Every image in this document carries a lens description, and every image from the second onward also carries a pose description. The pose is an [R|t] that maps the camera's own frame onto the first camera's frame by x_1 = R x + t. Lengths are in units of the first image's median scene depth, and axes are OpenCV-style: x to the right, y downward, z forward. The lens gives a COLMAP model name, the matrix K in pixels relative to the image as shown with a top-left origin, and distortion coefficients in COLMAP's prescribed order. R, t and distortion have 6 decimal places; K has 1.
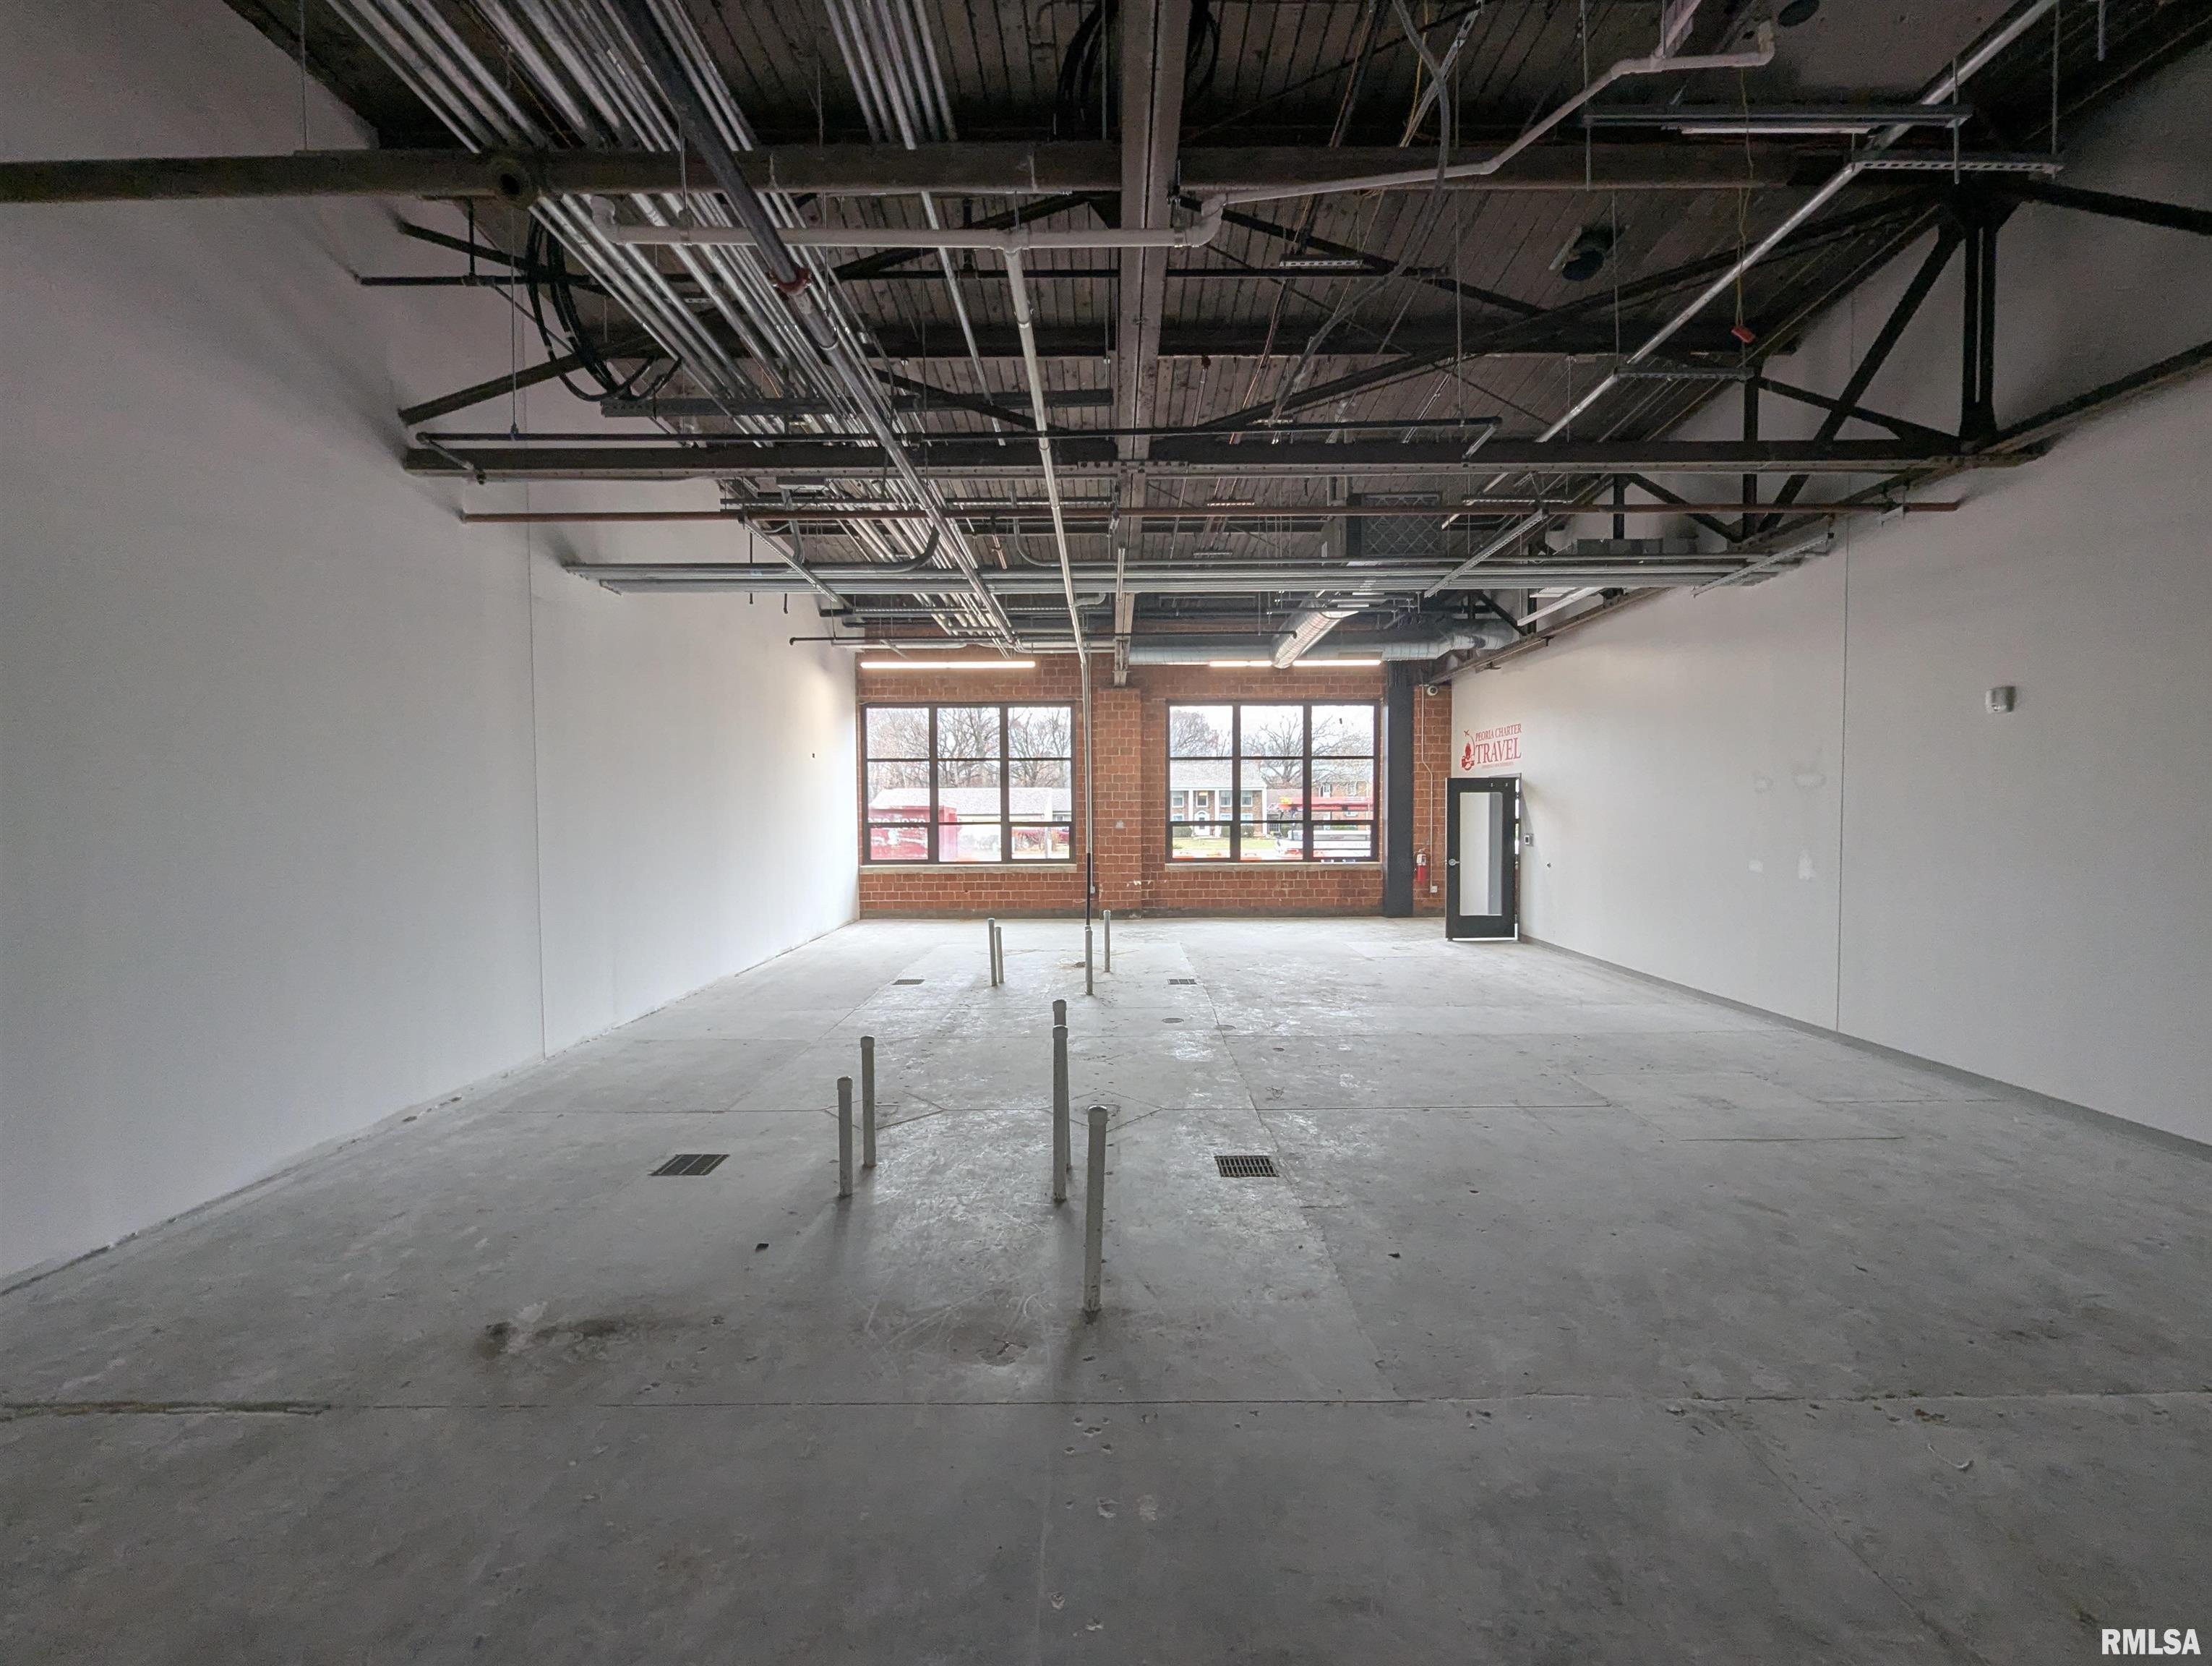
lens RADIAL K [[920.8, 0, 1112.5], [0, 920.8, 845.9], [0, 0, 1]] dist [0.002501, 0.000071]
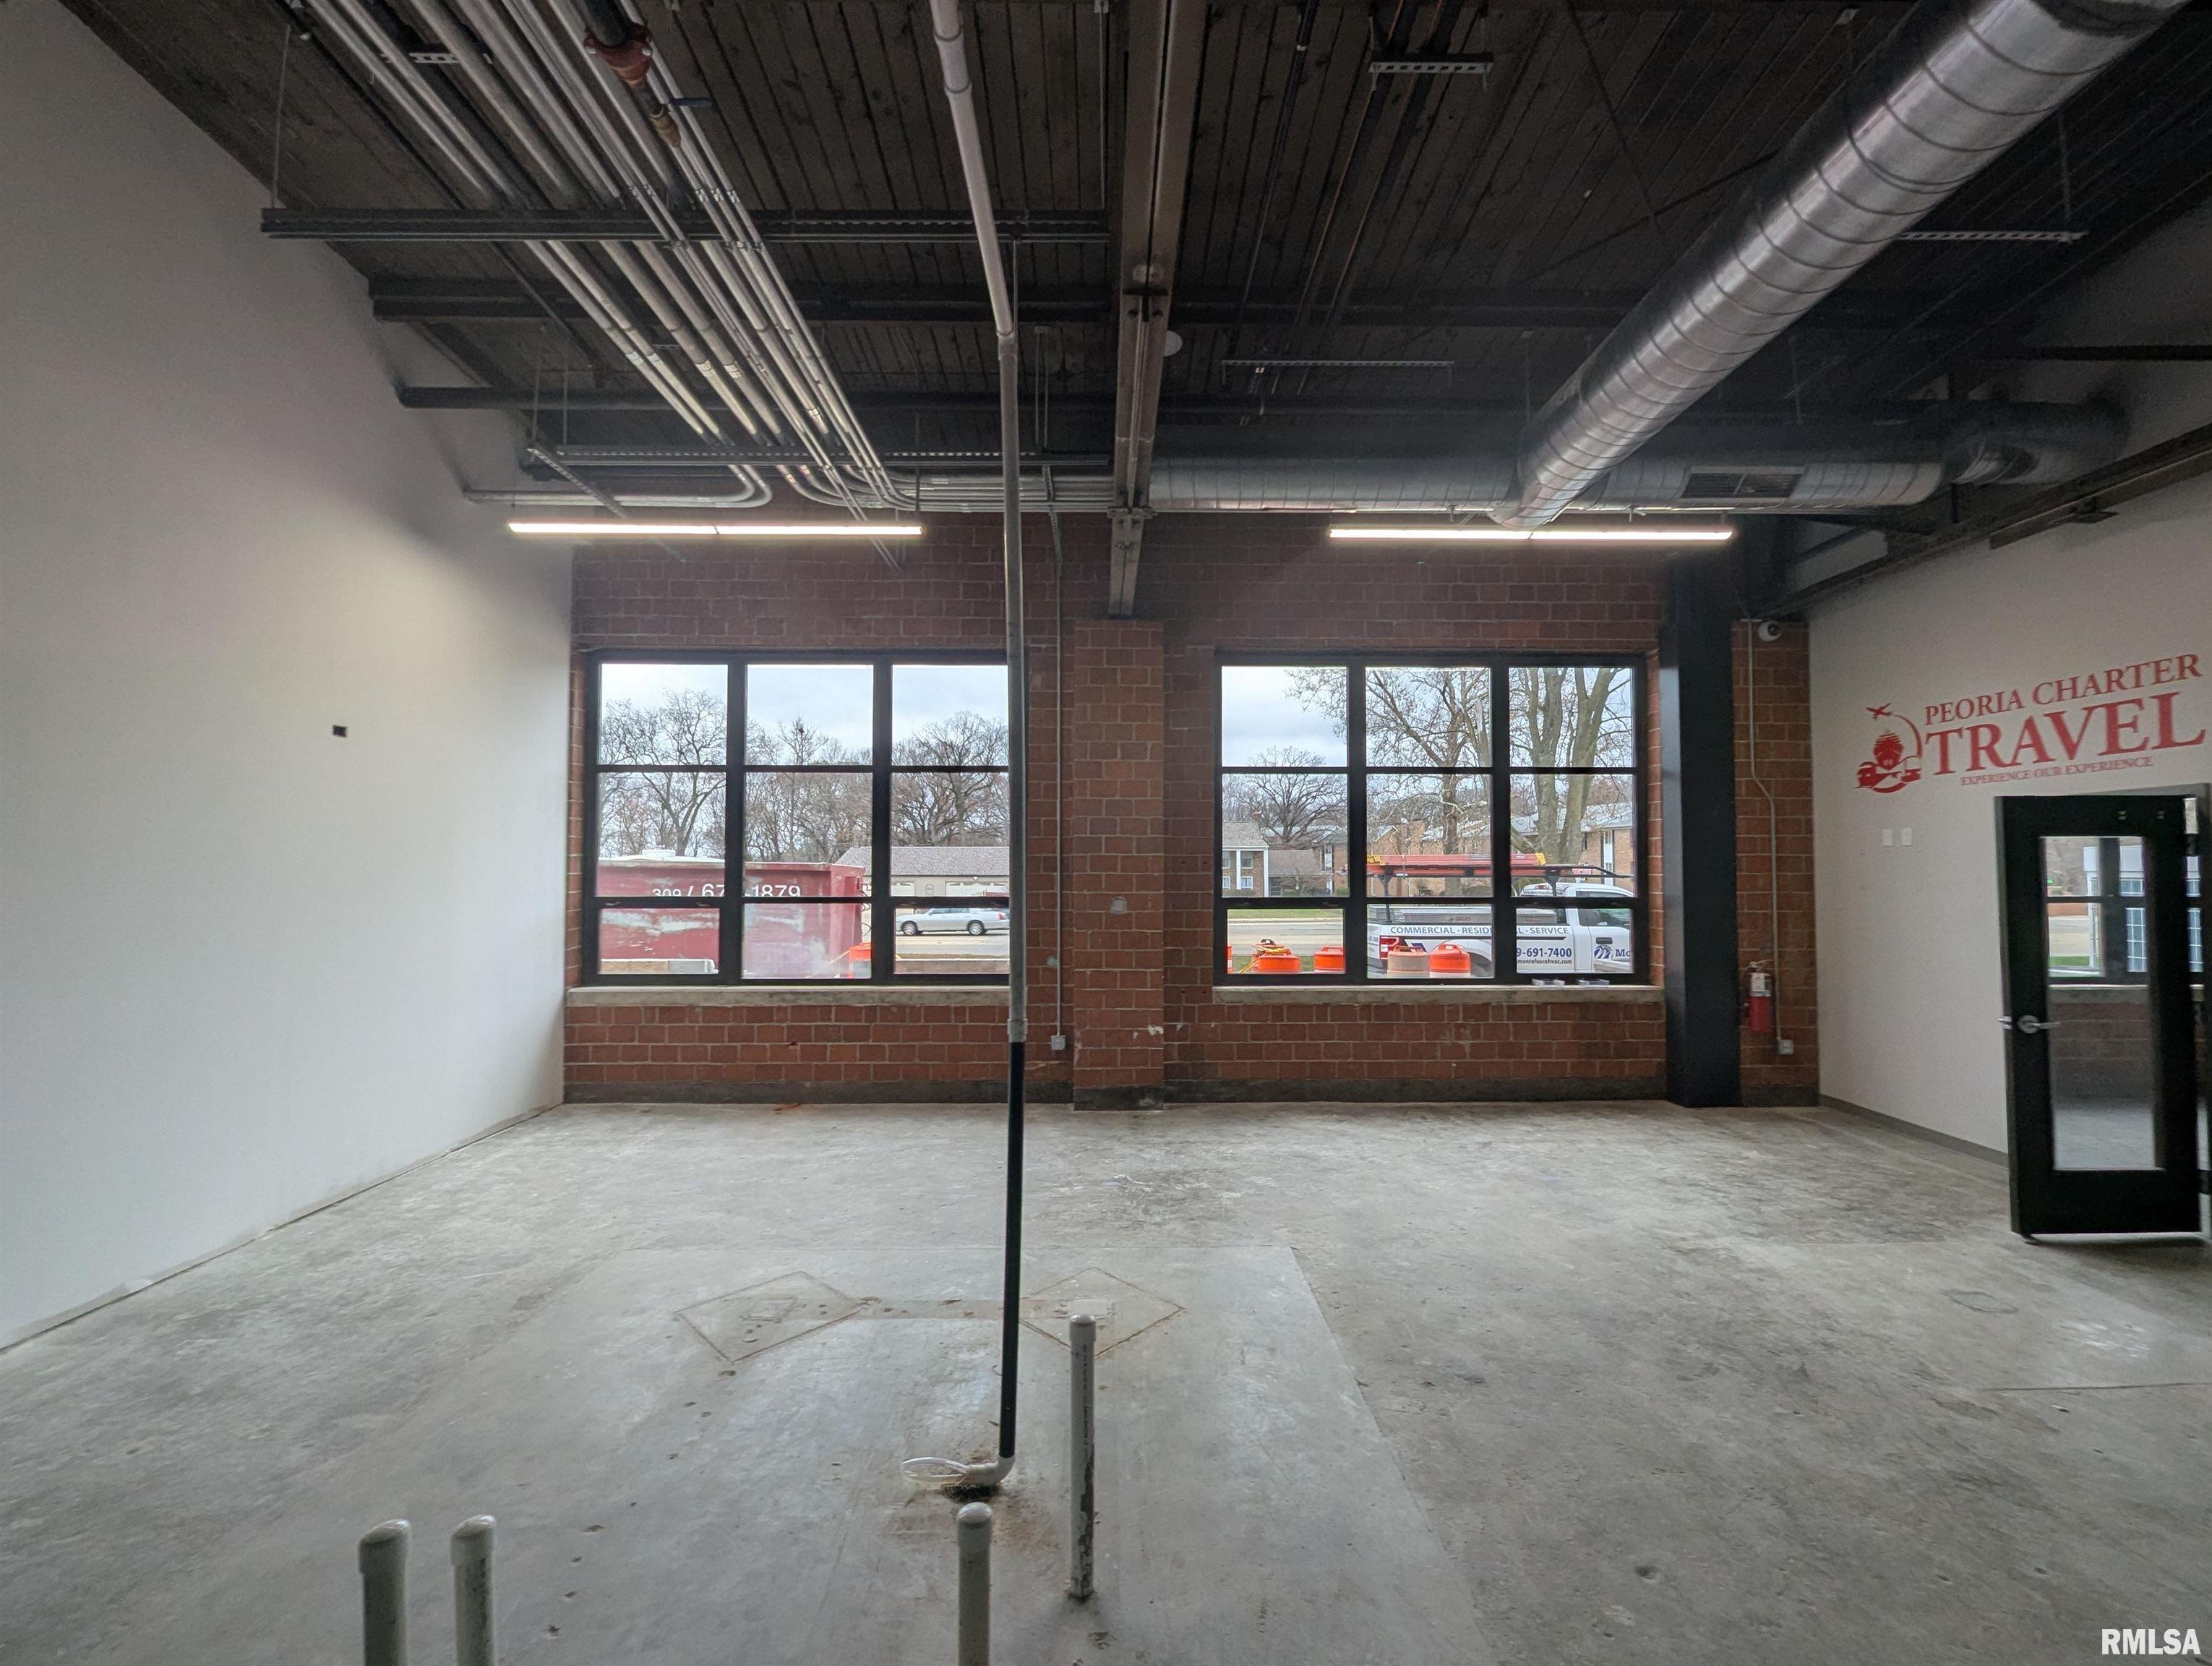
lens RADIAL K [[920.8, 0, 1112.5], [0, 920.8, 845.9], [0, 0, 1]] dist [0.002501, 0.000071]
pose [[0.999906, 0.006583, 0.012004, -0.001170], [-0.005770, 0.997765, -0.066566, -0.021765], [-0.012415, 0.066491, 0.997710, 0.522062]]
